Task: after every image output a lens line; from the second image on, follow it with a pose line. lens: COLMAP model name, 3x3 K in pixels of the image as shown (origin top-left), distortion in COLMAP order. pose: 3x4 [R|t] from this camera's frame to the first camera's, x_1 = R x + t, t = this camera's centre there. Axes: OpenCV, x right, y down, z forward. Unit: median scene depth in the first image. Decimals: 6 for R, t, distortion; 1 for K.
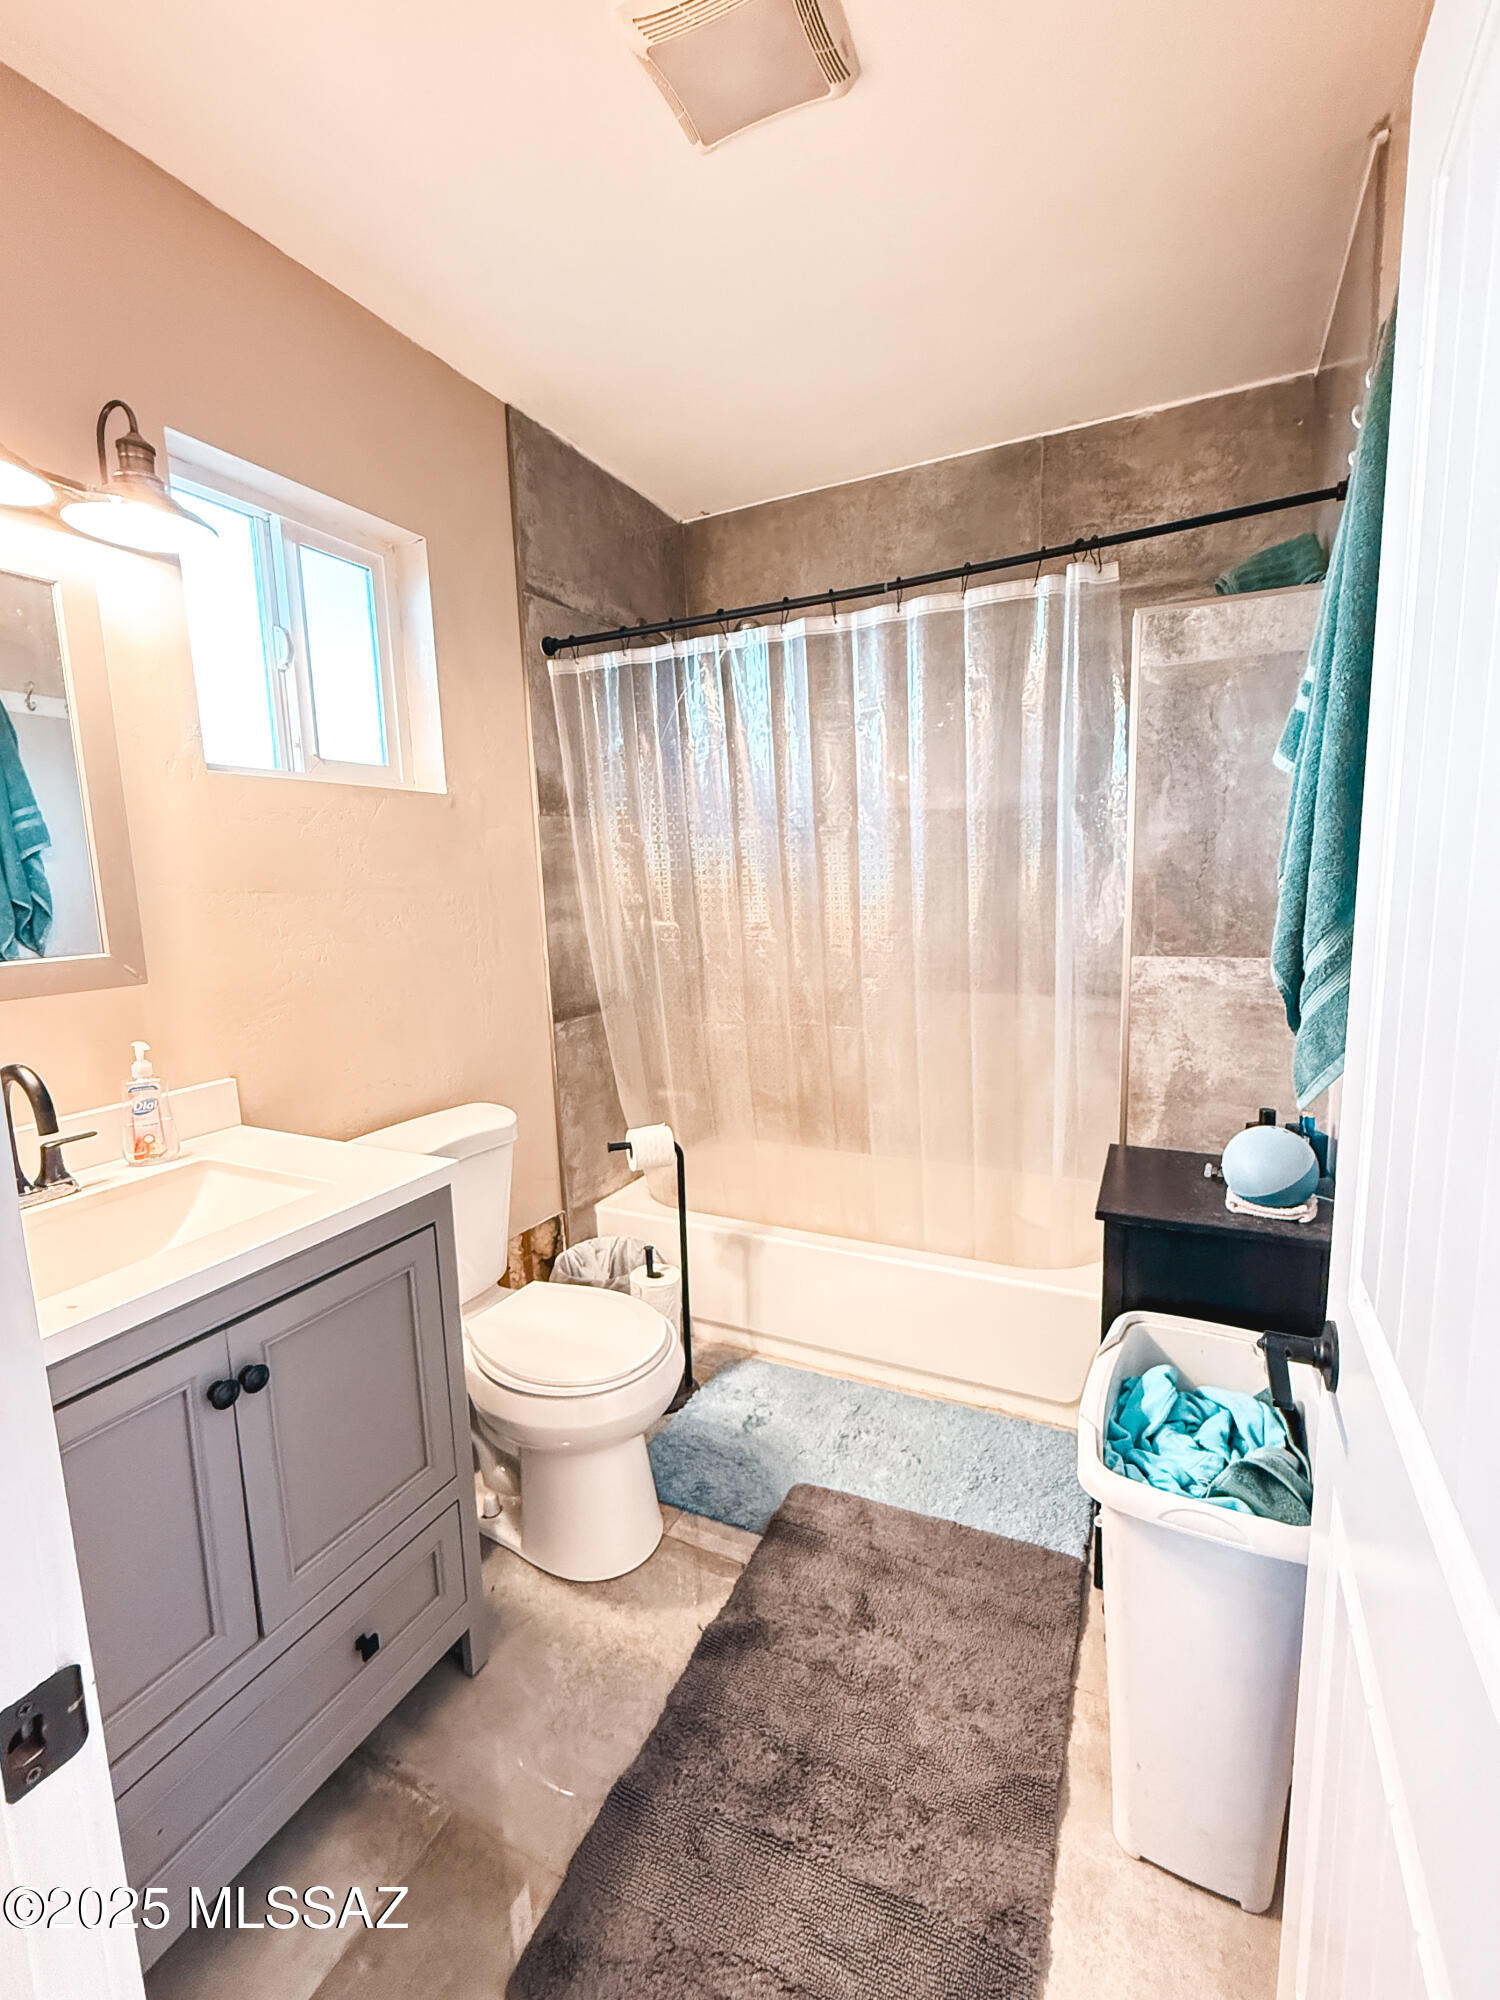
lens RADIAL K [[819.0, 0, 755.7], [0, 819.0, 987.9], [0, 0, 1]] dist [-0.002757, 0.000141]
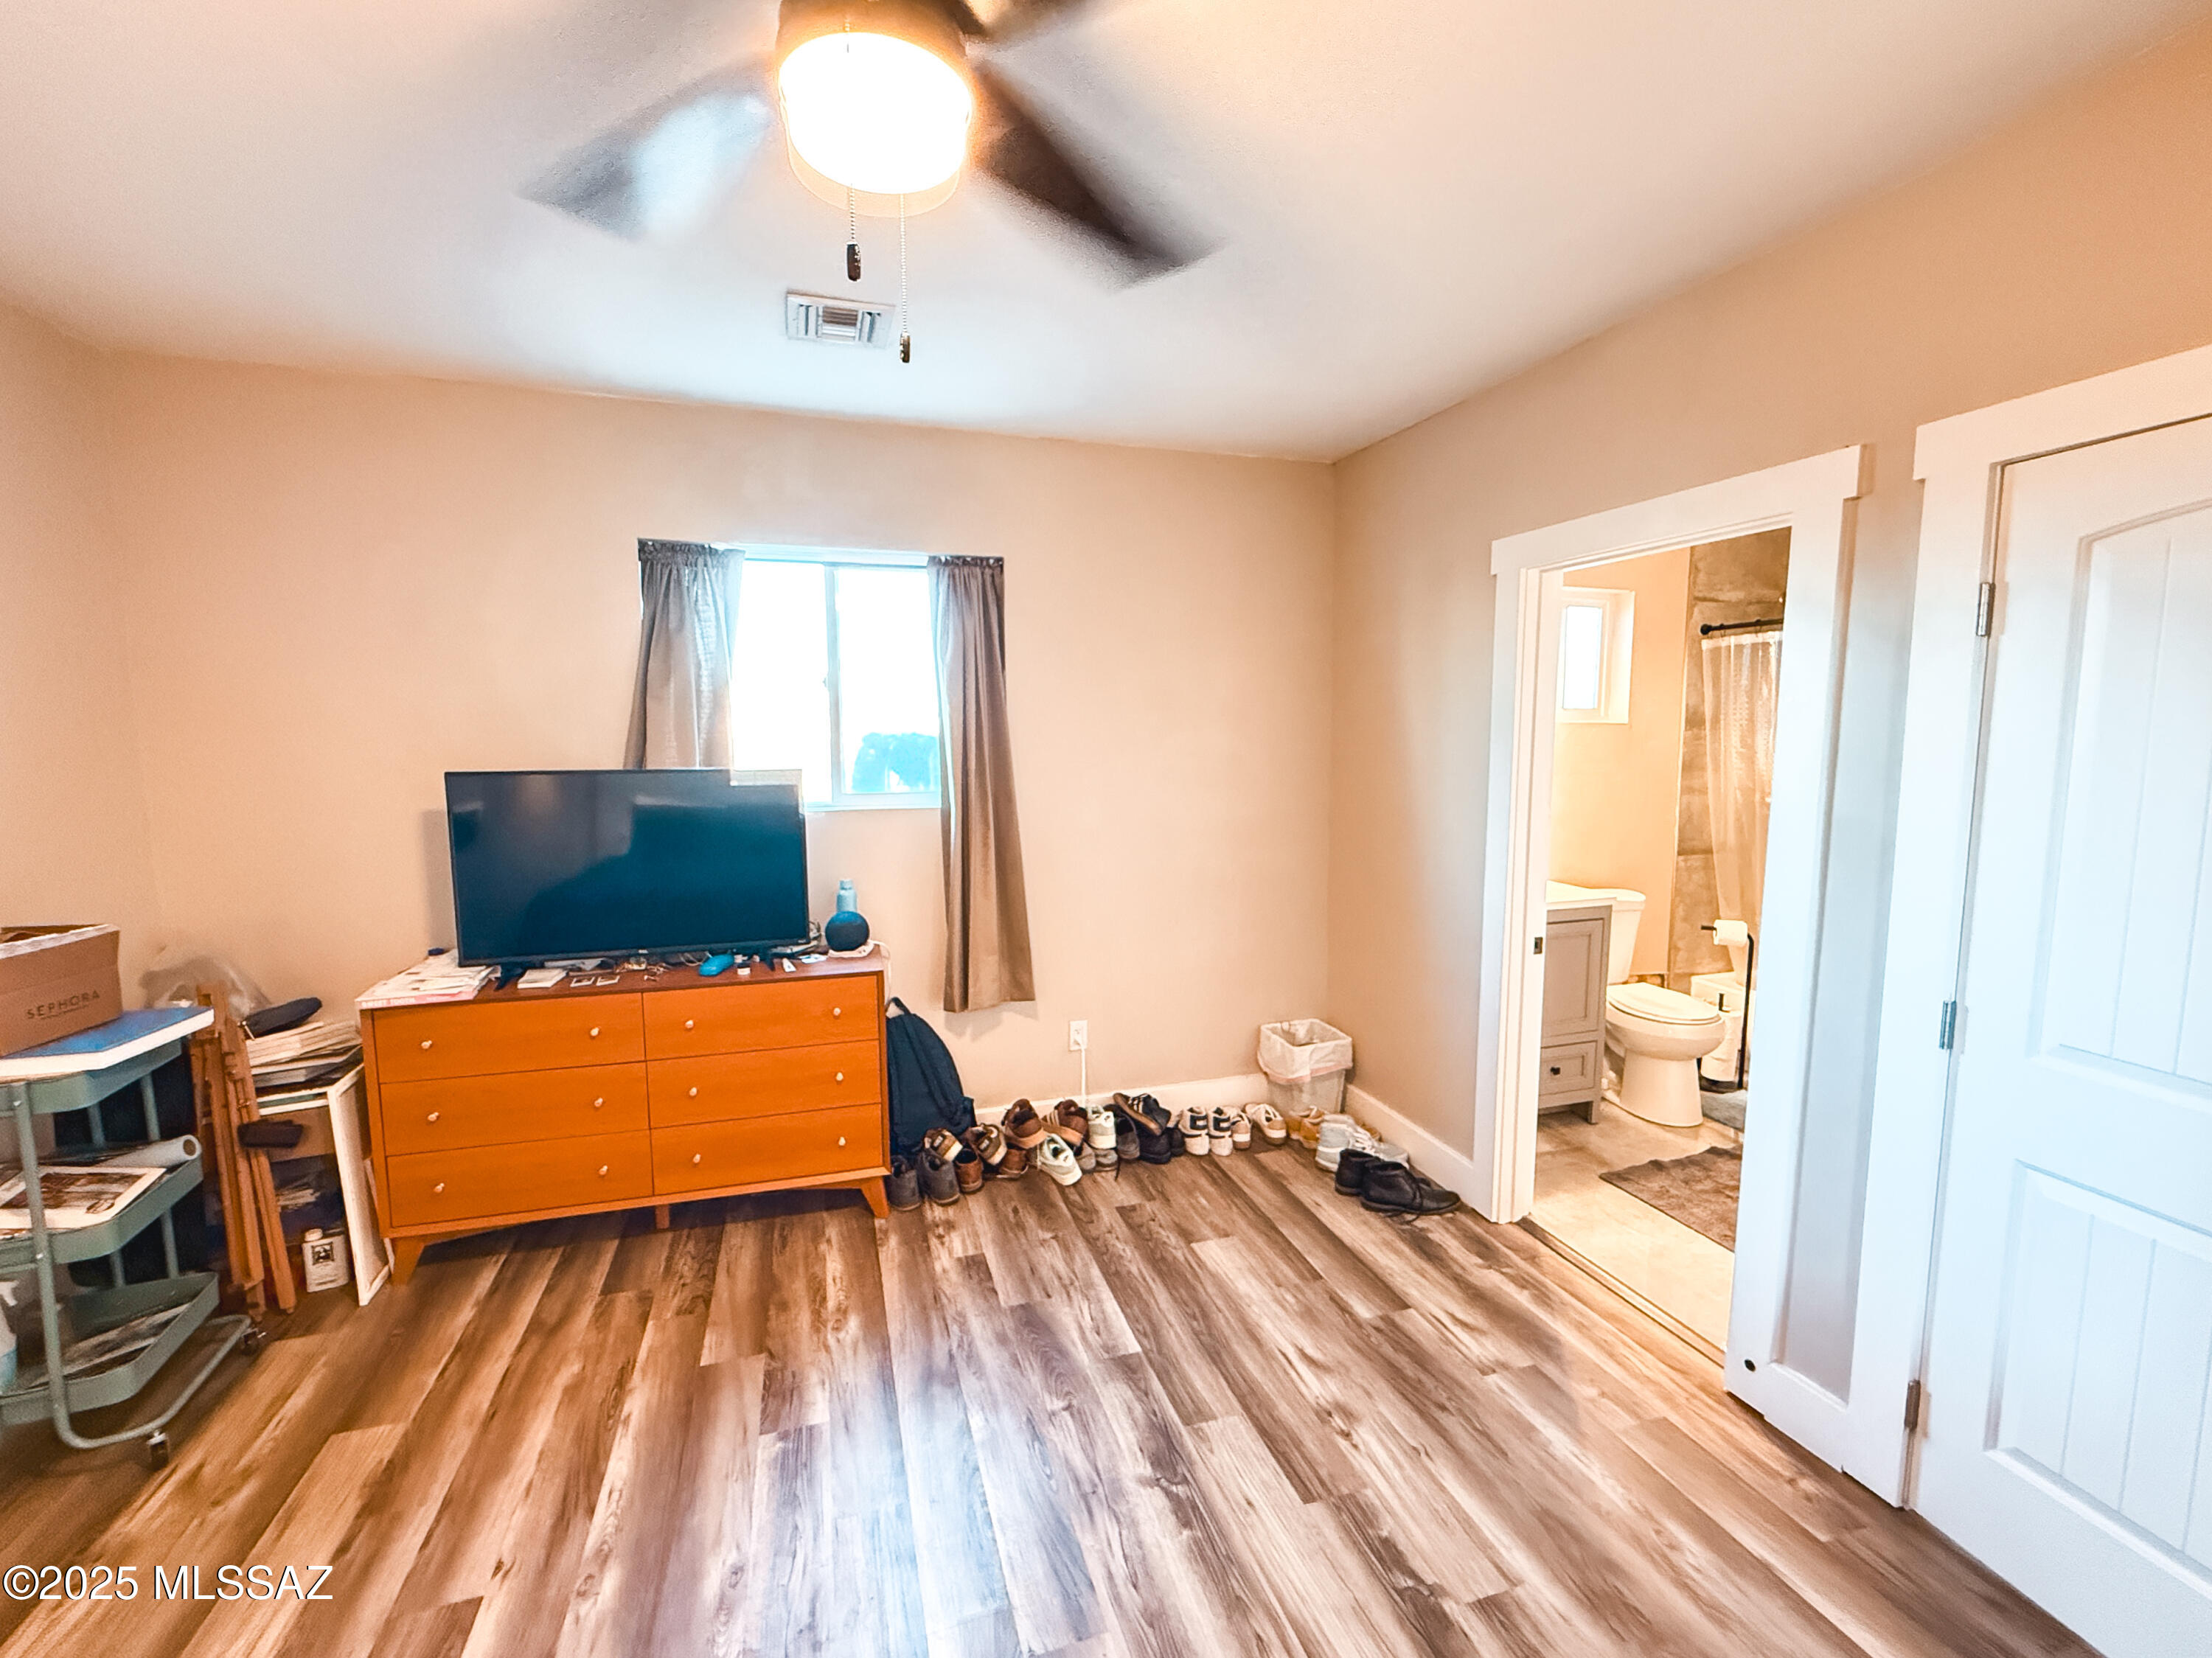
lens RADIAL K [[905.7, 0, 1116.3], [0, 905.7, 830.9], [0, 0, 1]] dist [-0.002757, 0.000141]
pose [[0.675108, 0.107457, -0.729851, 0.312529], [-0.118136, 0.992314, 0.036824, 0.059117], [0.728199, 0.061361, 0.682613, -1.060555]]
